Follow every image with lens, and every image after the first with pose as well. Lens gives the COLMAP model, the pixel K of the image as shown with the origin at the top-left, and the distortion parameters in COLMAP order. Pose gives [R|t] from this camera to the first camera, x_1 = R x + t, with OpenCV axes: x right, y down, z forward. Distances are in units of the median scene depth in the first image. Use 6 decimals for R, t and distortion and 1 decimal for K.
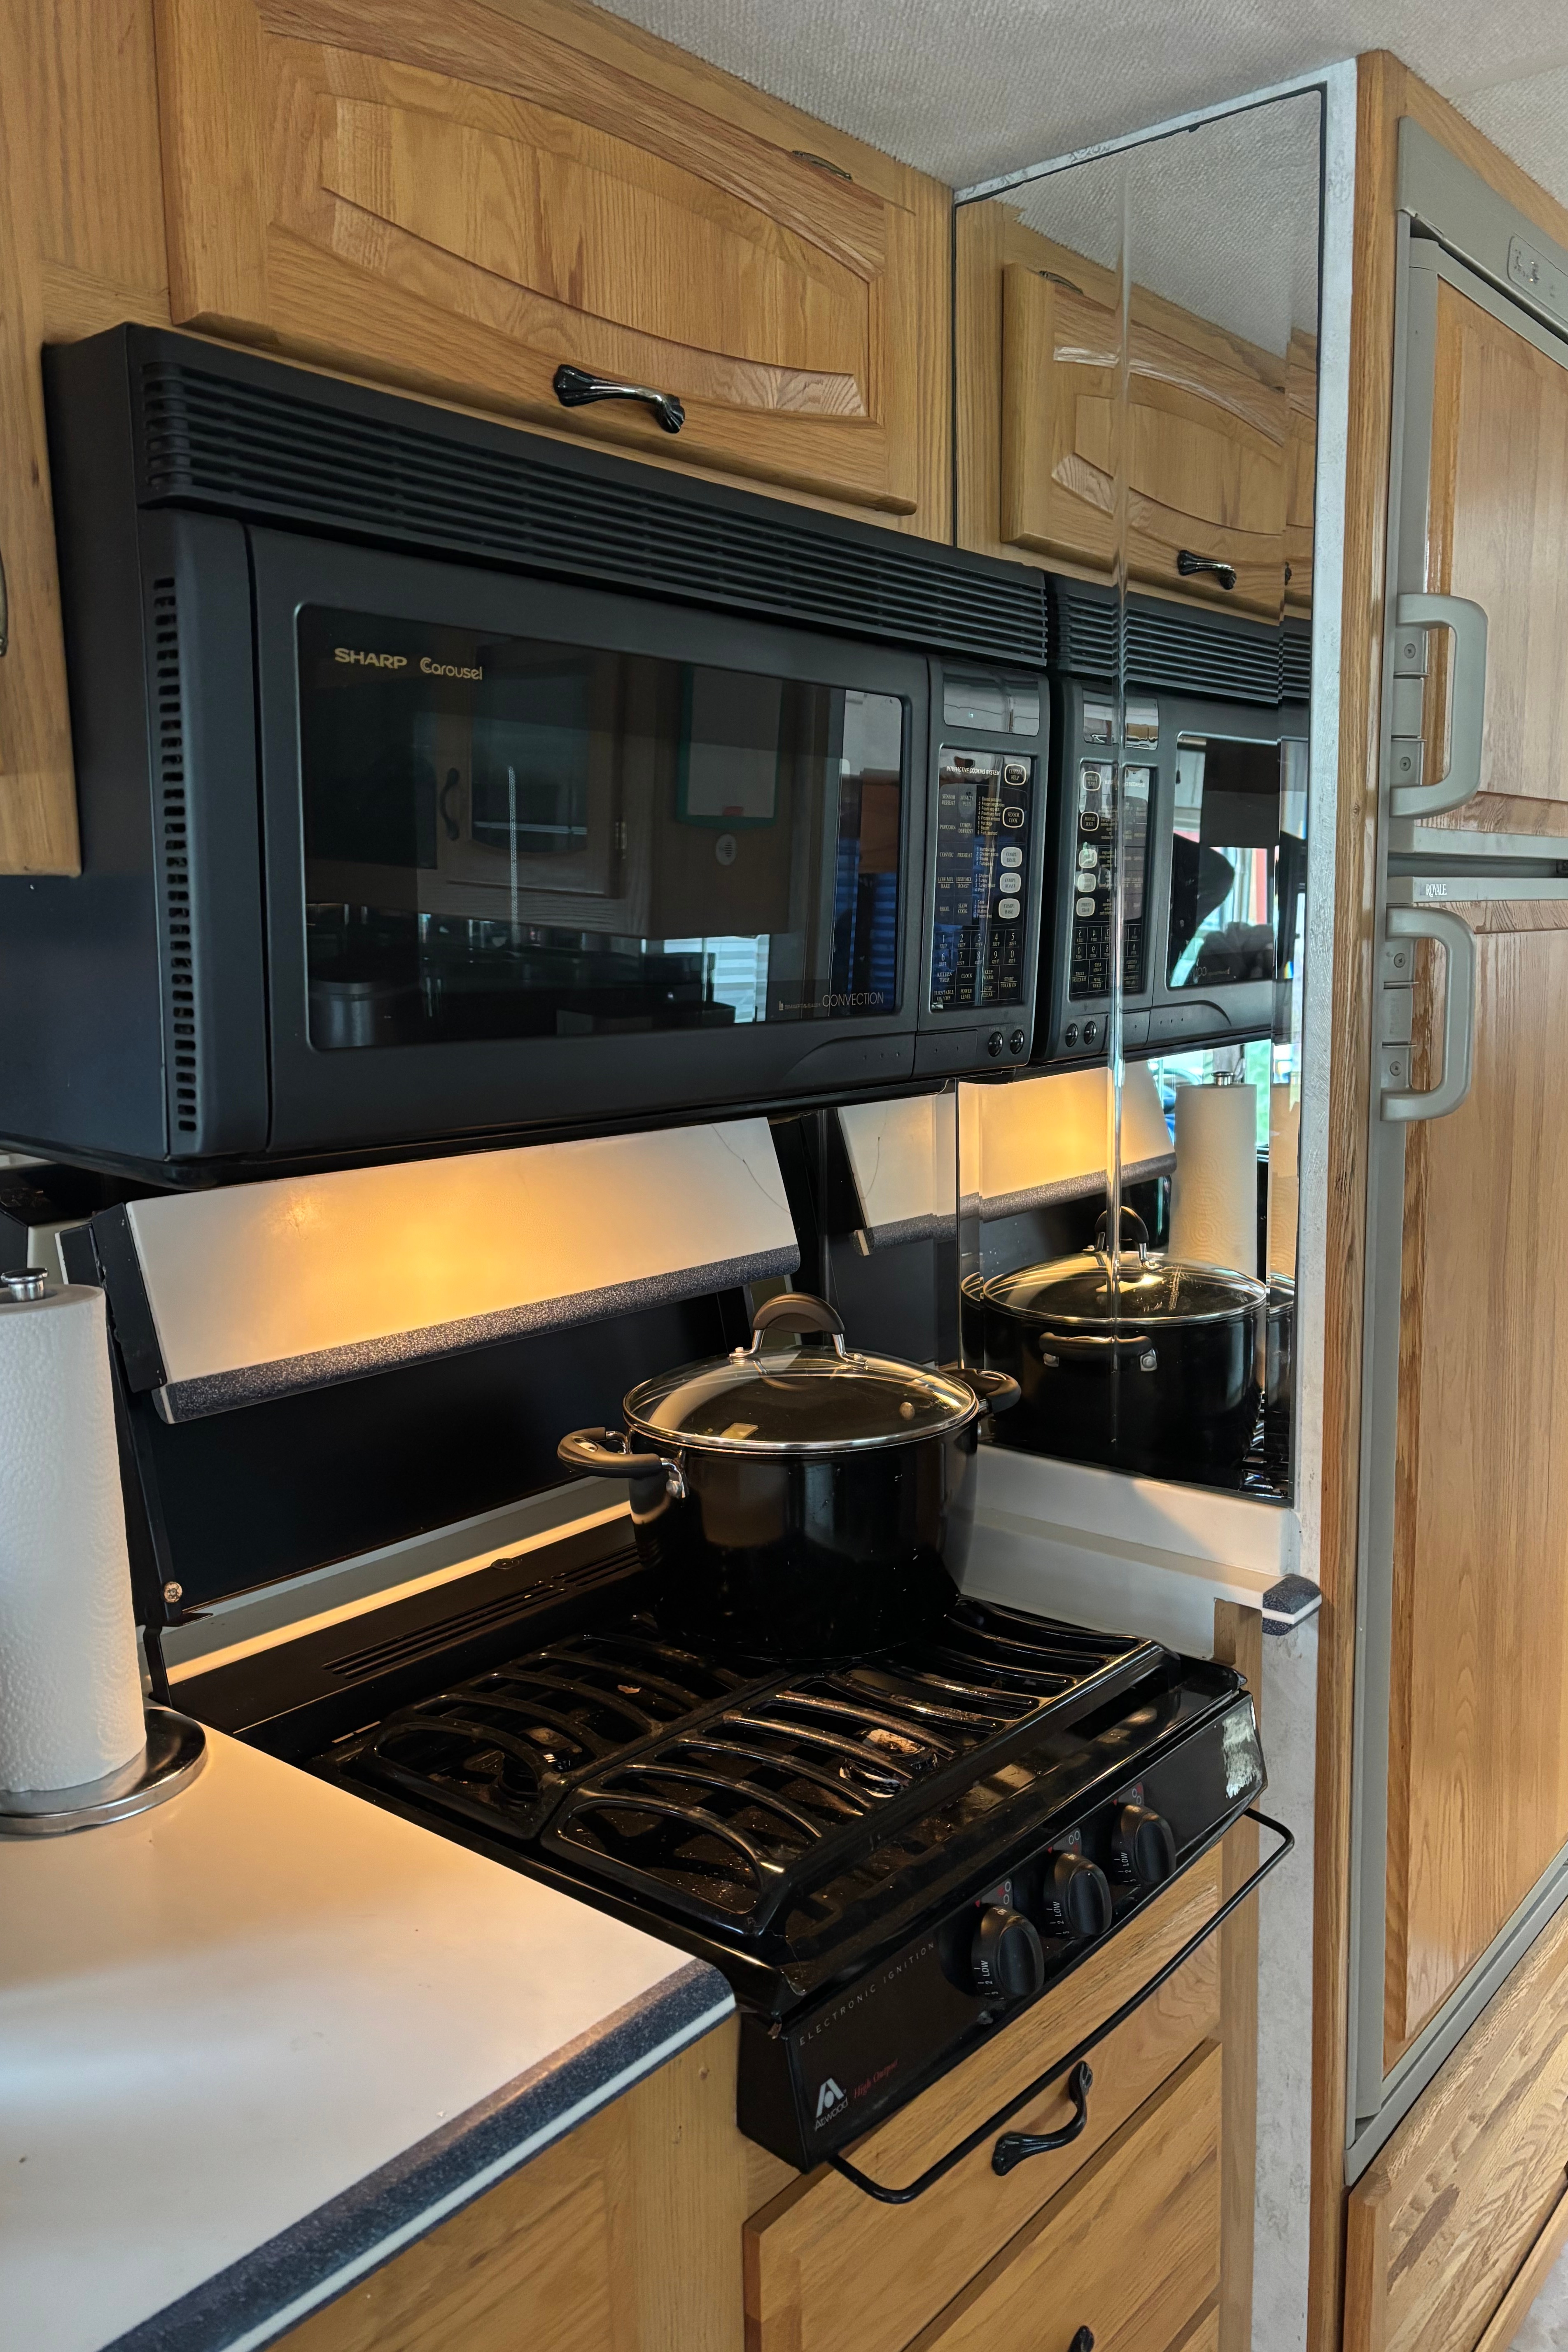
lens RADIAL K [[1772.0, 0, 794.7], [0, 1772.0, 1184.2], [0, 0, 1]] dist [0.052969, -0.051740]
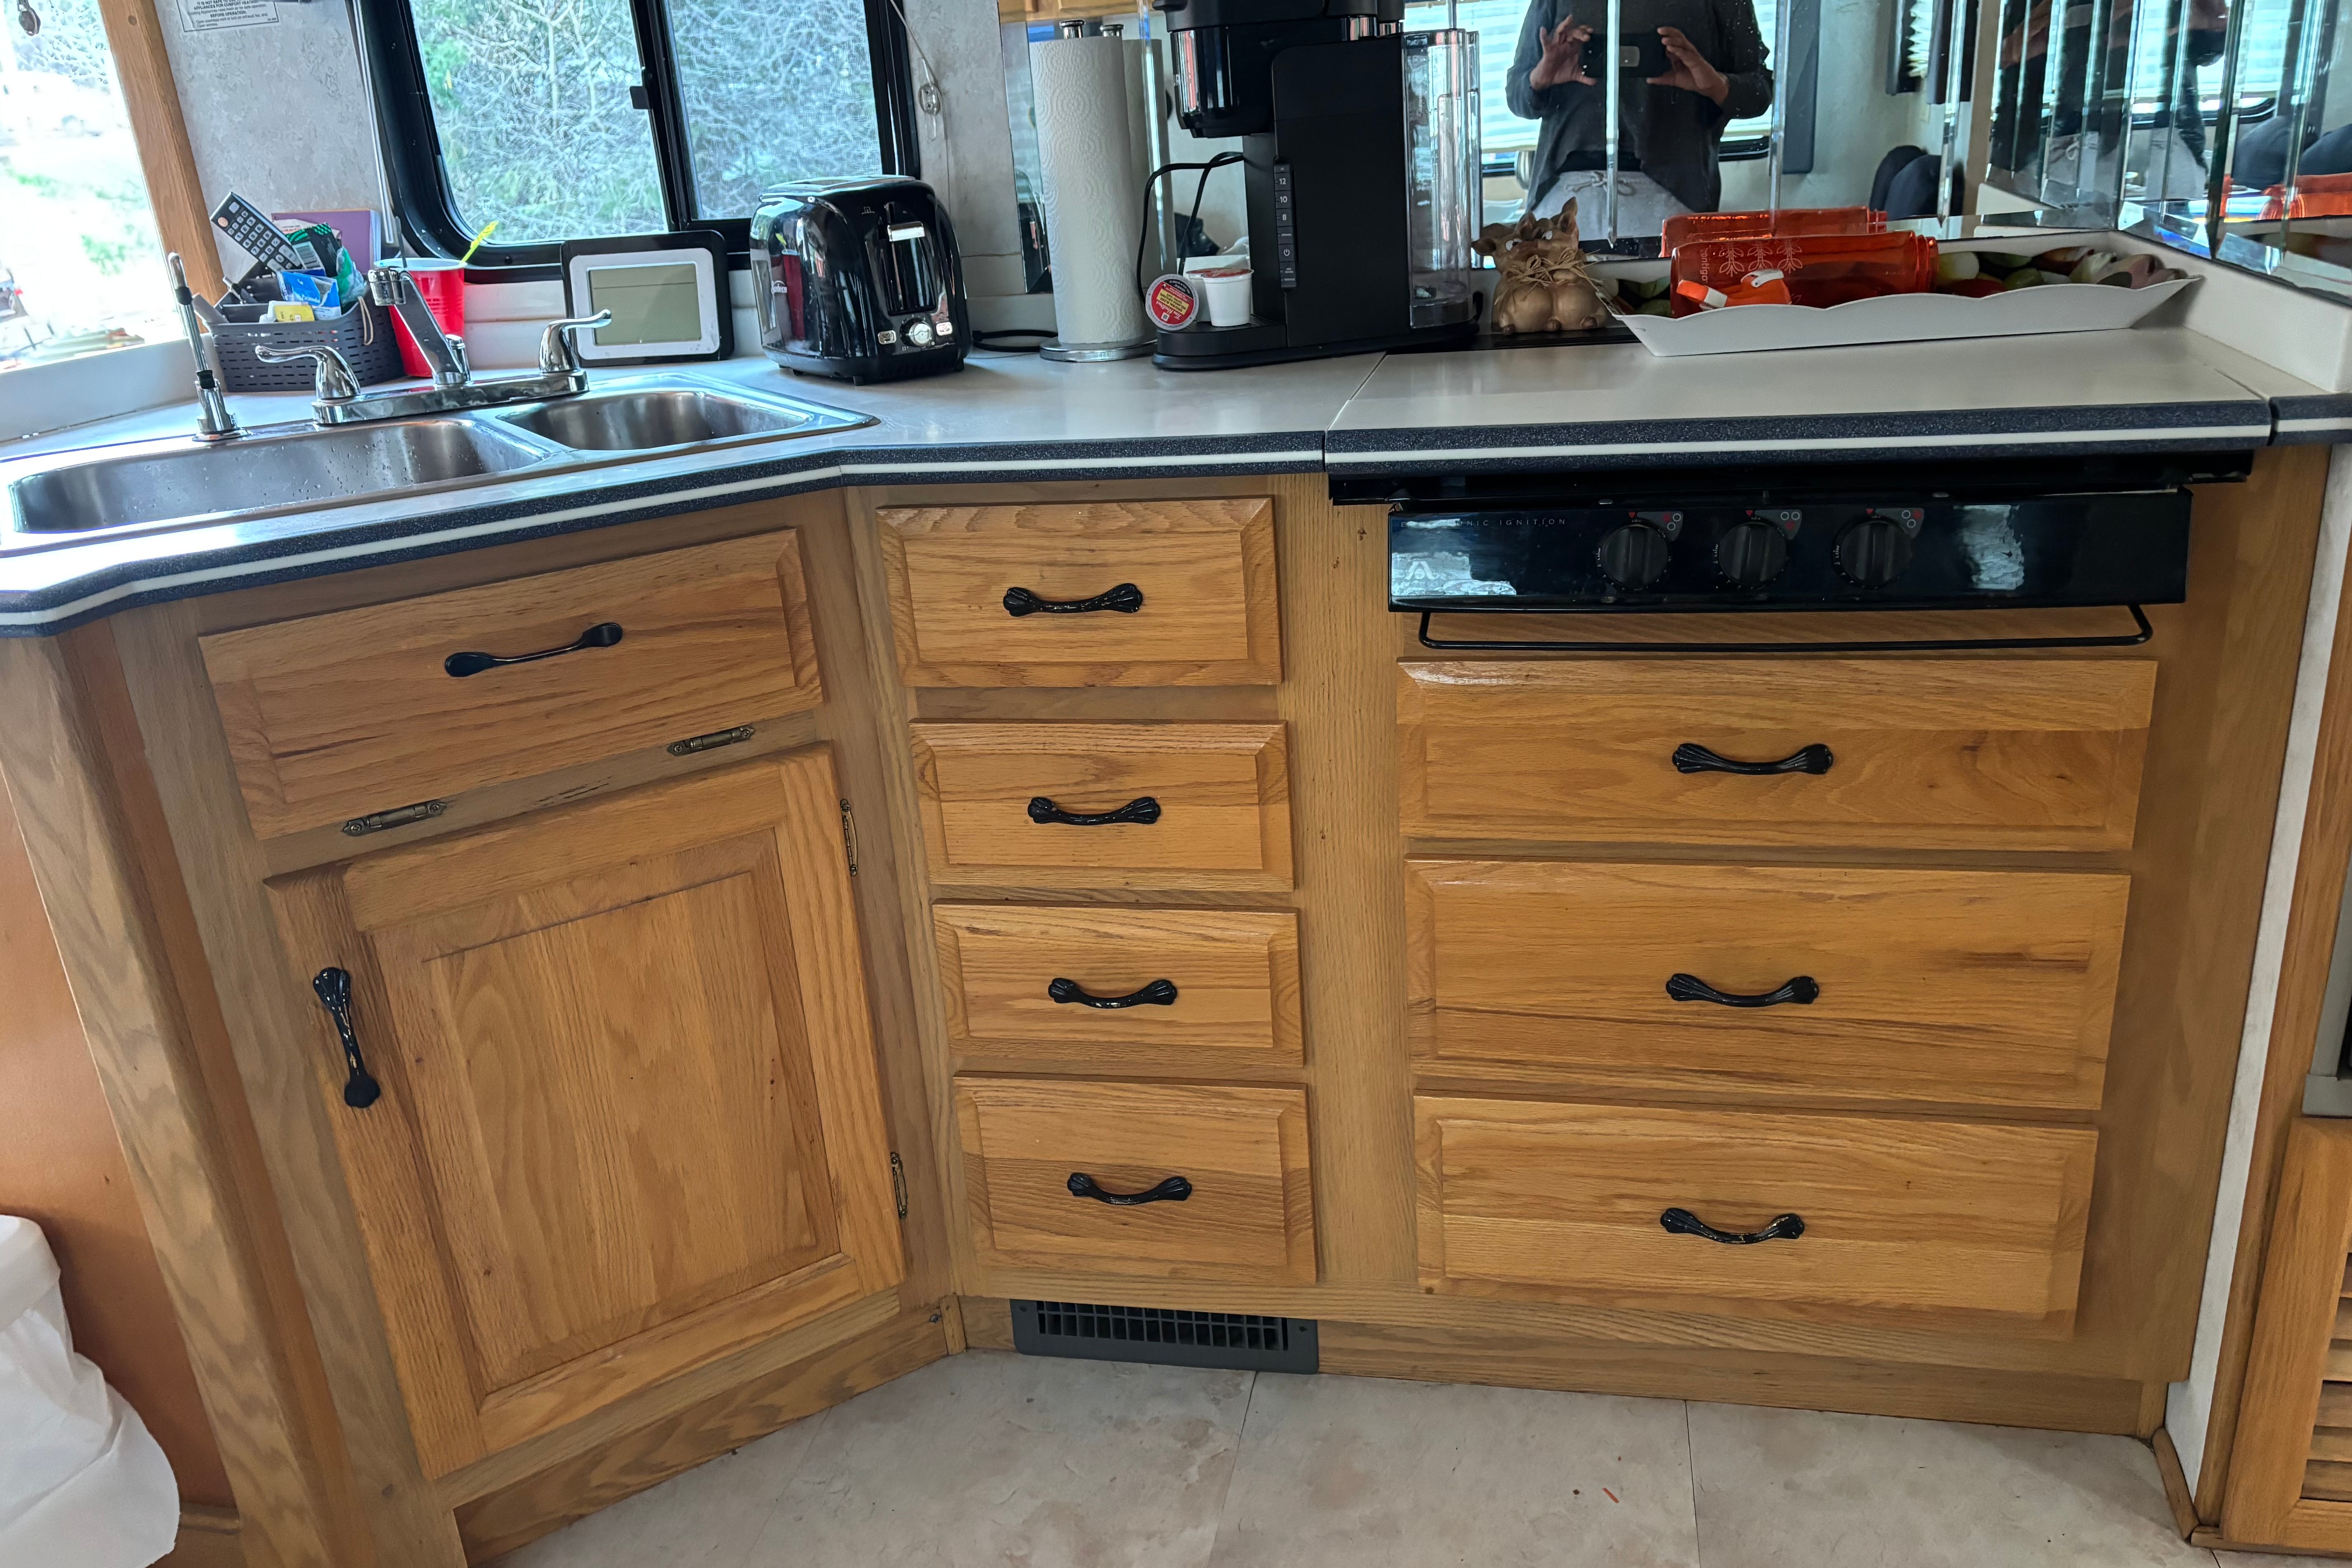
lens RADIAL K [[1772.0, 0, 1186.5], [0, 1772.0, 787.7], [0, 0, 1]] dist [0.052969, -0.051740]
pose [[0.469098, 0.305558, -0.828602, 0.981496], [-0.064758, 0.947614, 0.312783, 0.208345], [0.880769, -0.093067, 0.464312, 0.138434]]
